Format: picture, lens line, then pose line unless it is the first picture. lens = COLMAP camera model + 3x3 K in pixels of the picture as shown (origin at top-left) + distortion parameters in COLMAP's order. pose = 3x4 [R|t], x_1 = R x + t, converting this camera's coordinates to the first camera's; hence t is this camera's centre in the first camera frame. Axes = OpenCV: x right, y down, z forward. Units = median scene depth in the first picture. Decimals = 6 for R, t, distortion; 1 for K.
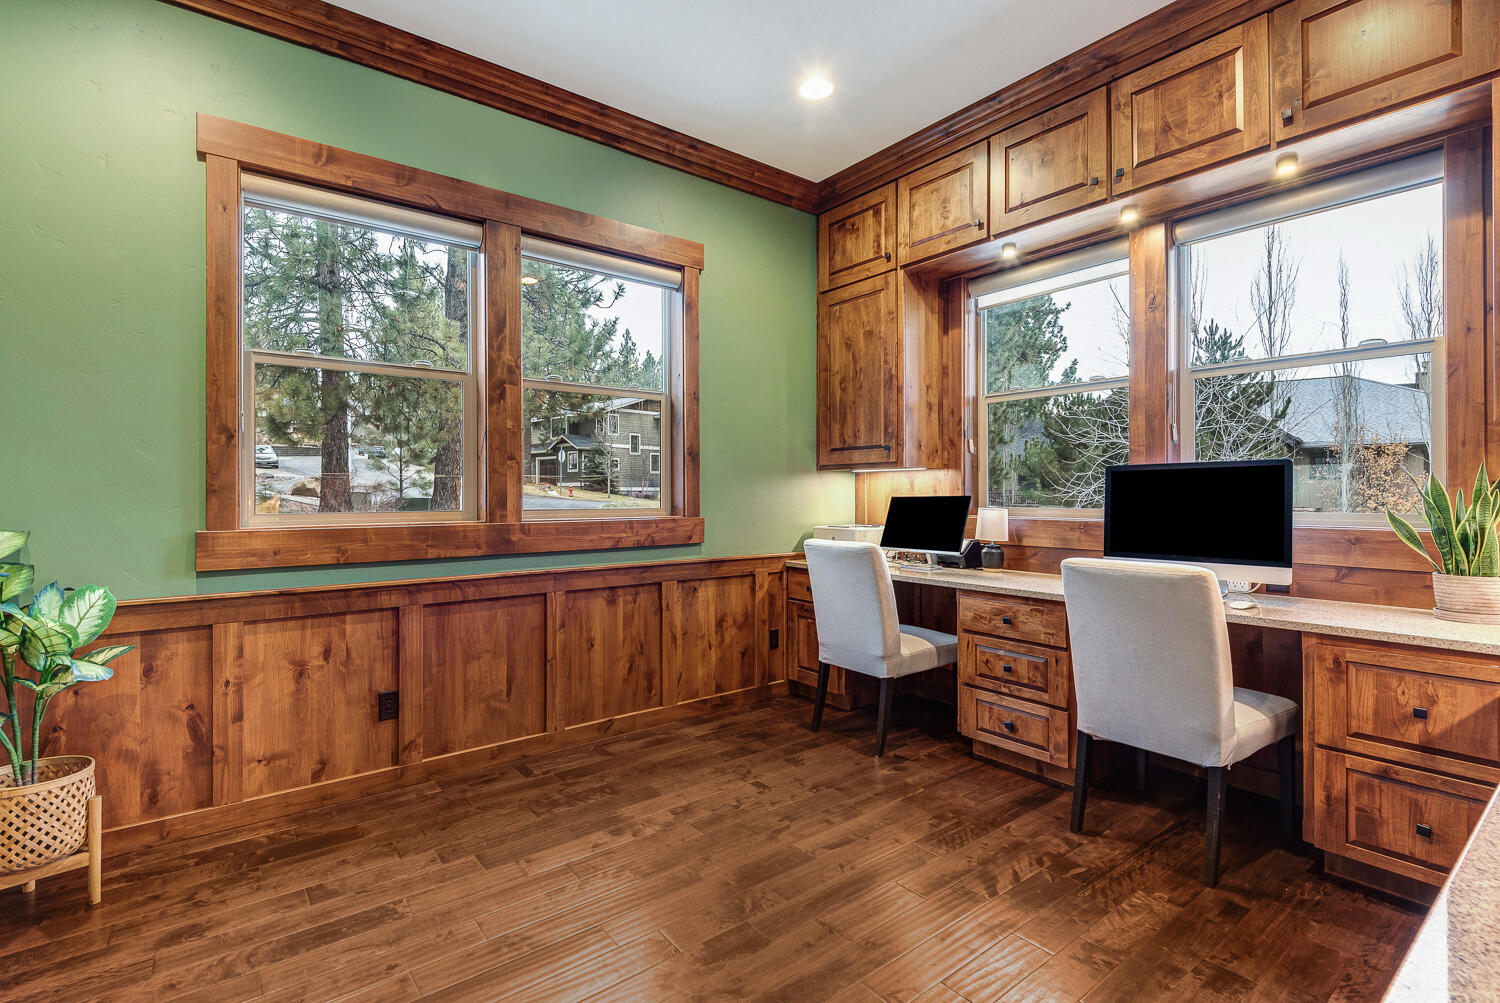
lens RADIAL K [[698.2, 0, 747.9], [0, 698.2, 516.8], [0, 0, 1]] dist [0.024251, -0.014391]
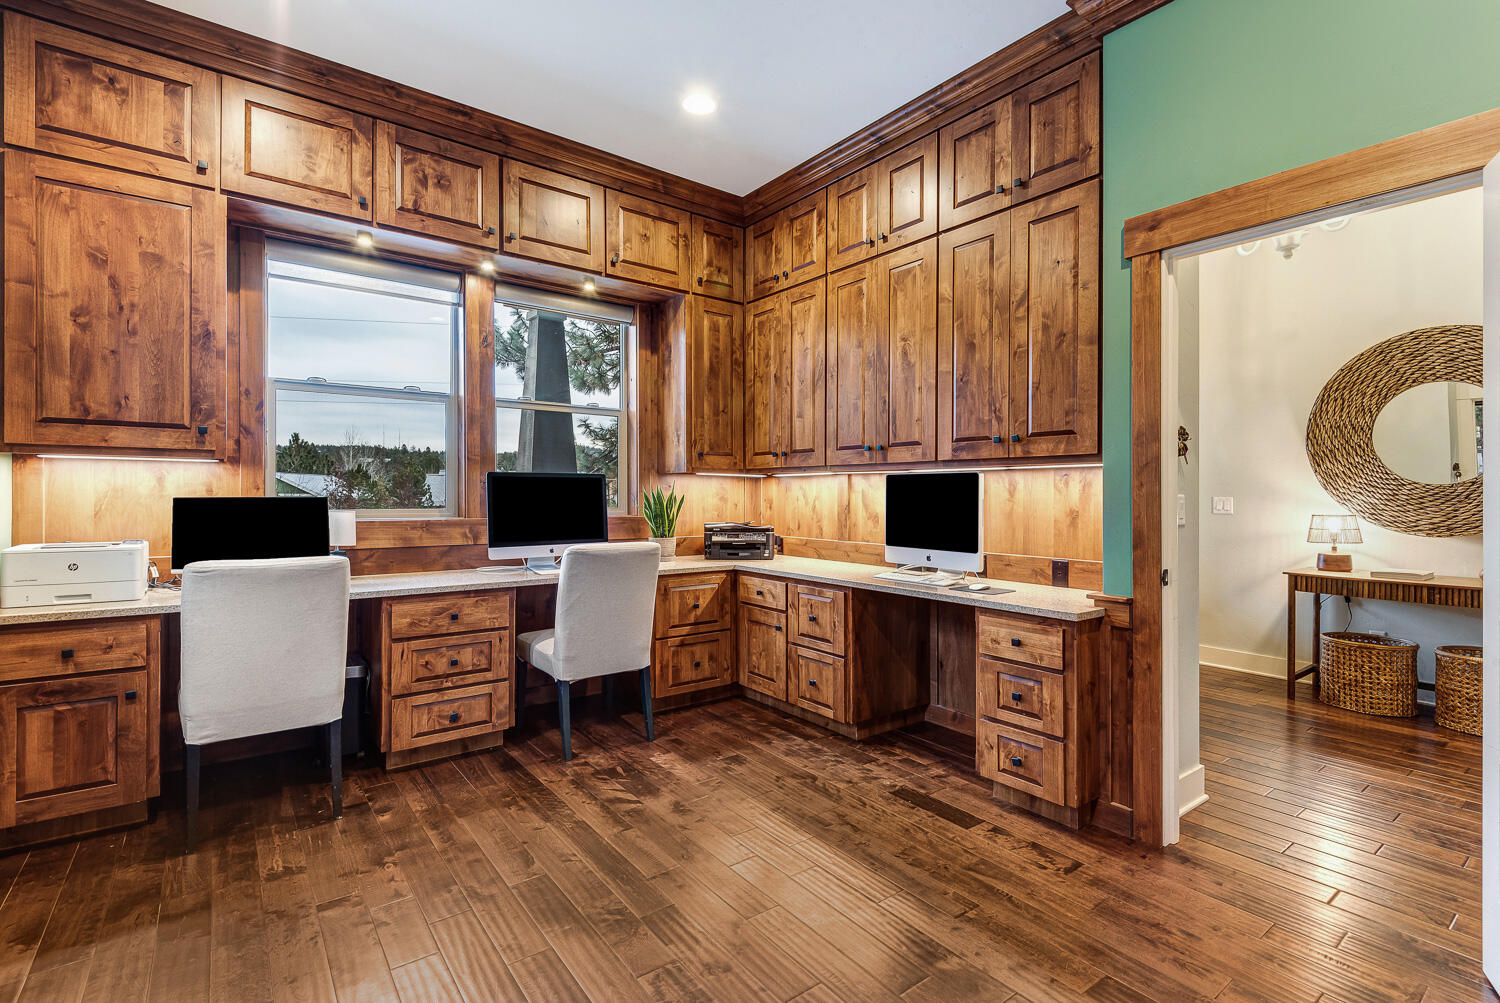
lens RADIAL K [[698.2, 0, 747.9], [0, 698.2, 516.8], [0, 0, 1]] dist [0.024251, -0.014391]
pose [[0.006490, -0.031575, 0.999480, -0.656046], [0.027819, 0.999120, 0.031383, -0.020587], [-0.999592, 0.027601, 0.007363, 0.539578]]
